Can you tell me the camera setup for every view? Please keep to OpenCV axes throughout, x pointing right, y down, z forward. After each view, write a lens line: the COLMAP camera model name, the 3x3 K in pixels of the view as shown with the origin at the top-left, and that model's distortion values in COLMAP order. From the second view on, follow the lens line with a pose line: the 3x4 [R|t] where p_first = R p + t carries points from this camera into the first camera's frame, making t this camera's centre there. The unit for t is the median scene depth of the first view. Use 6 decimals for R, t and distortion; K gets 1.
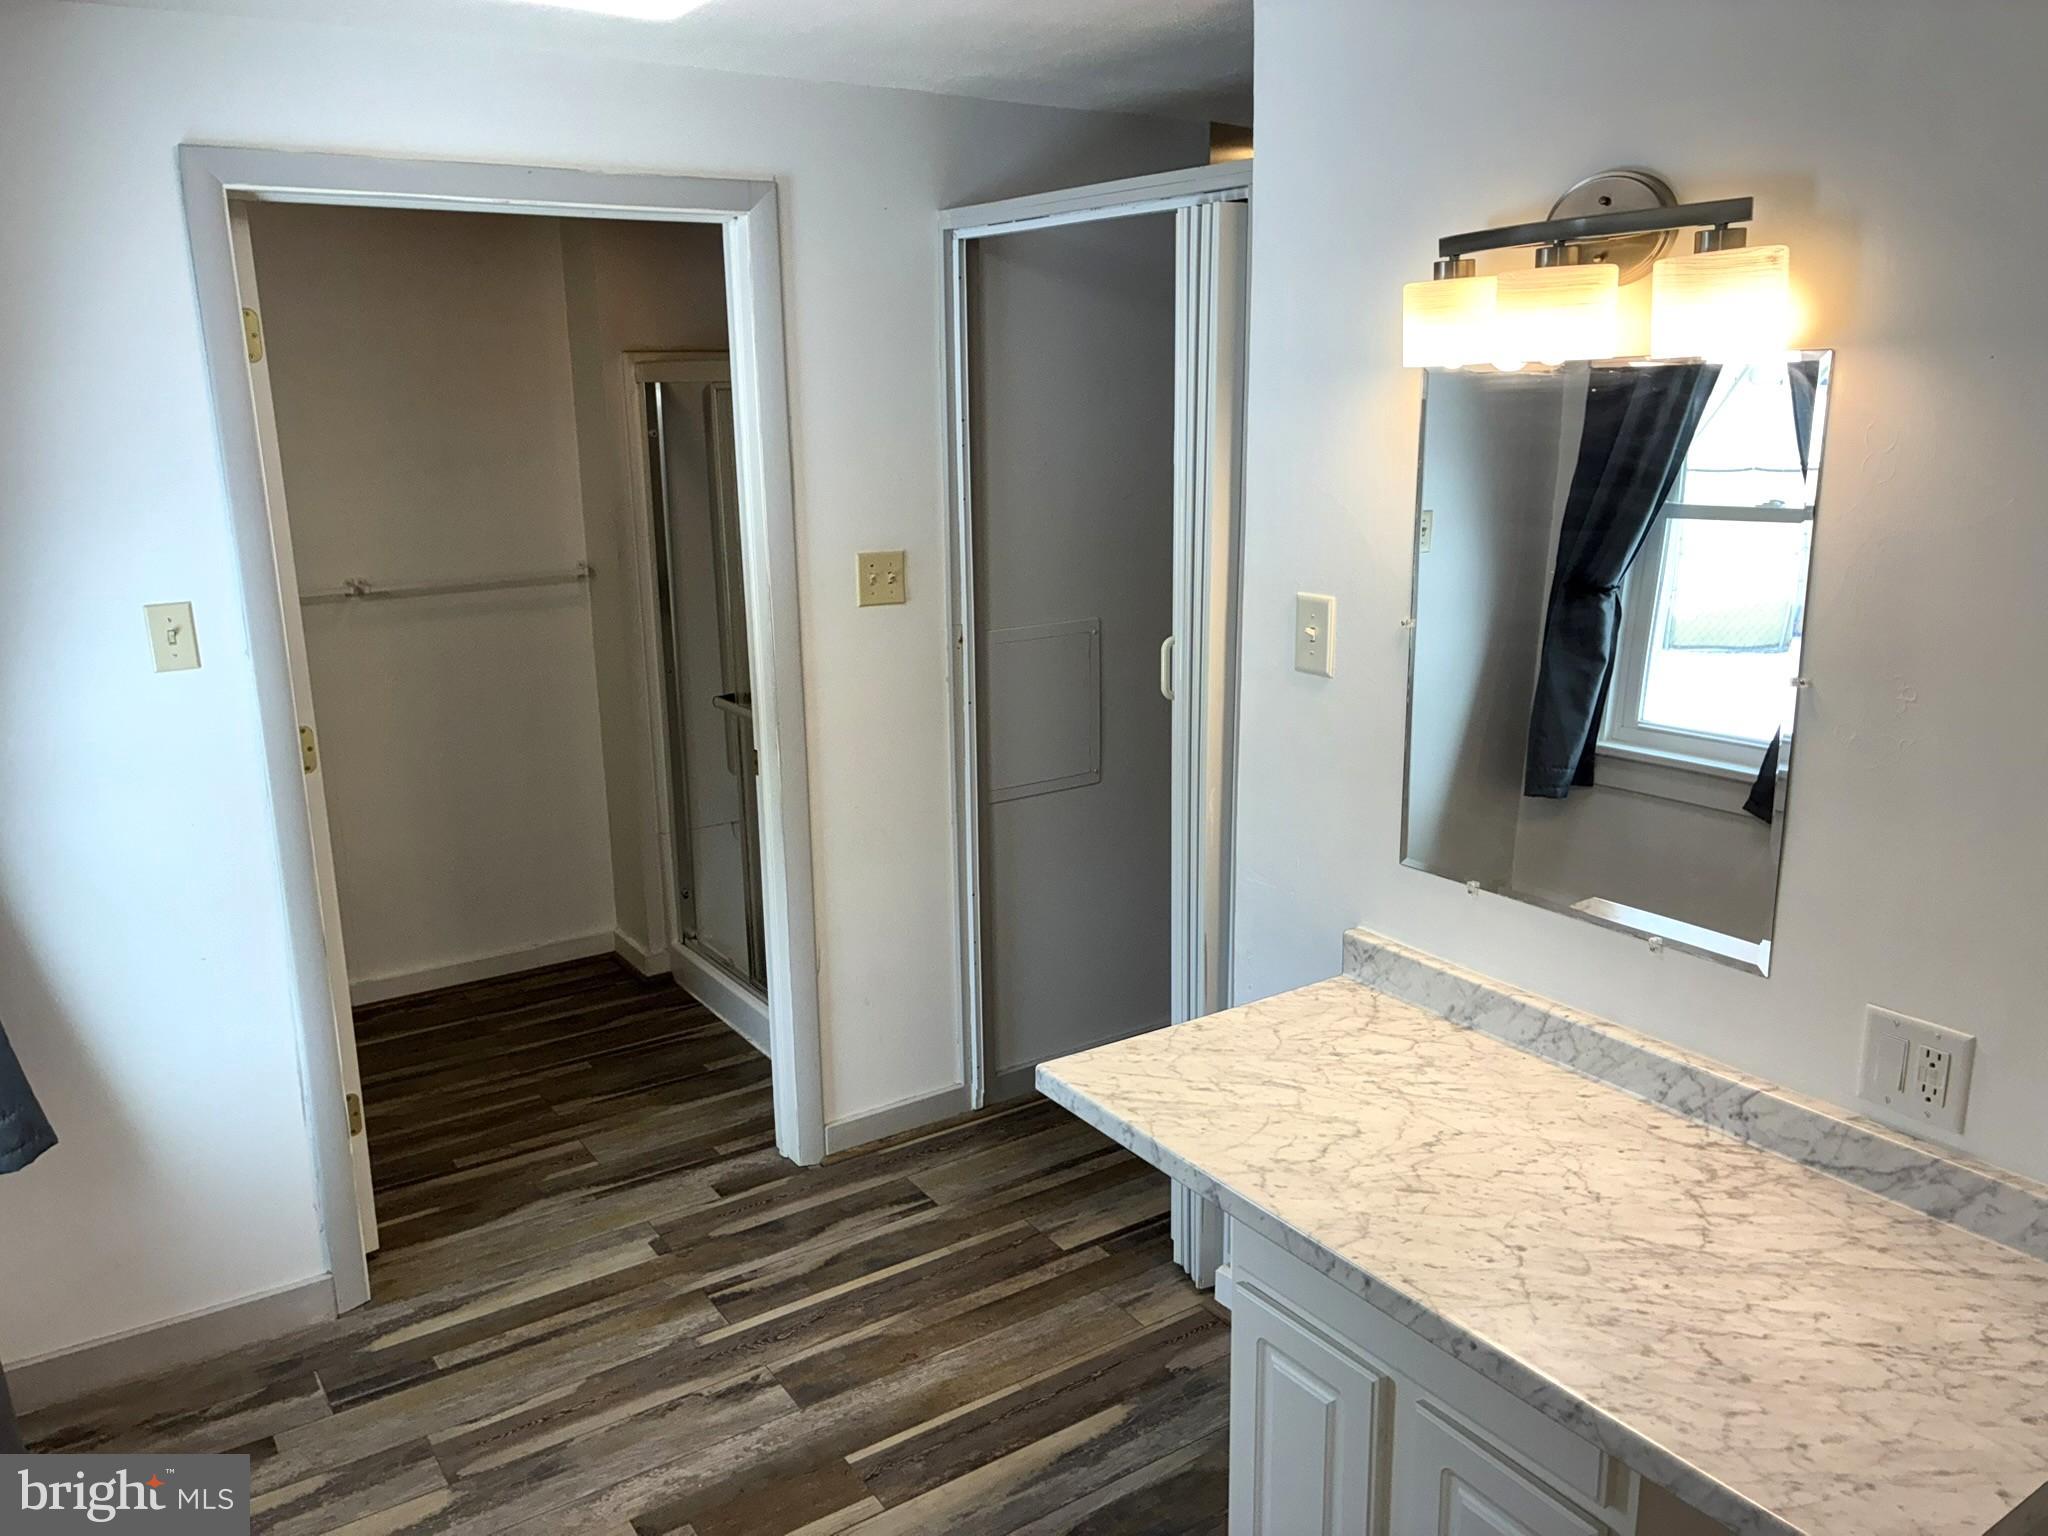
lens RADIAL K [[1554.4, 0, 1027.9], [0, 1554.4, 770.3], [0, 0, 1]] dist [0.012581, -0.010023]
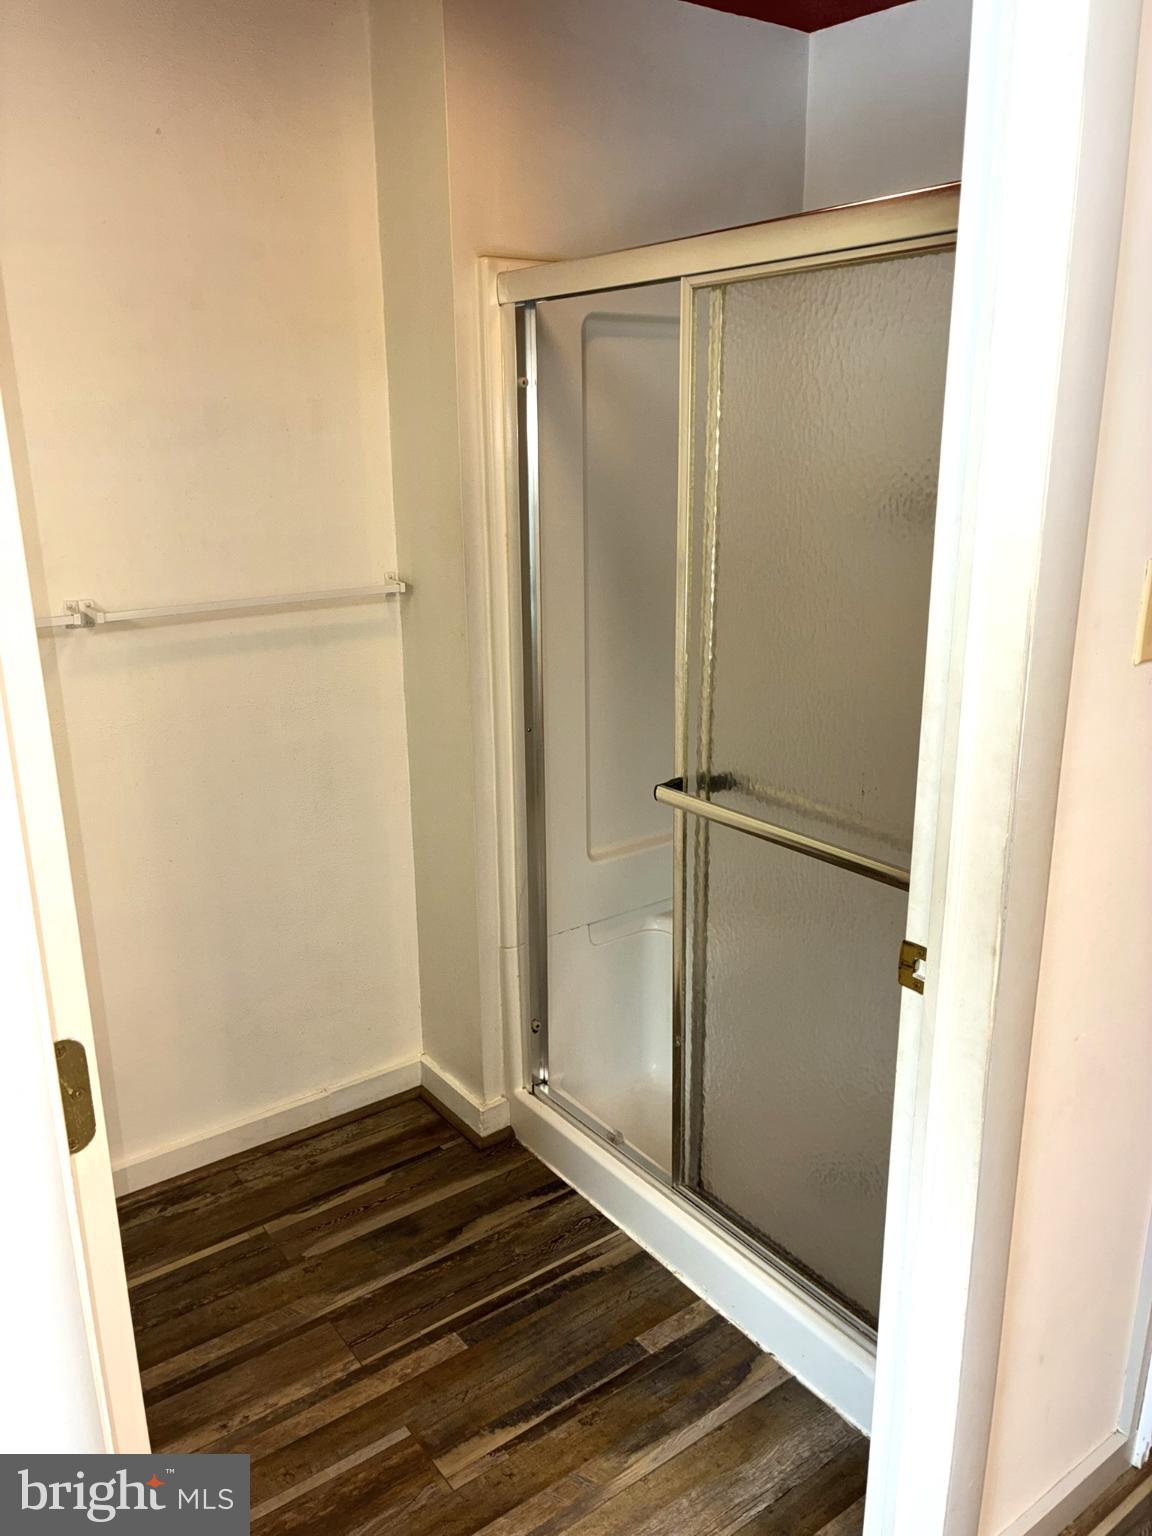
lens RADIAL K [[1165.8, 0, 574.3], [0, 1165.8, 765.5], [0, 0, 1]] dist [0.012581, -0.010023]
pose [[0.999333, -0.008210, 0.035589, -0.367492], [0.006968, 0.999368, 0.034871, -0.105404], [-0.035853, -0.034599, 0.998758, 0.754733]]
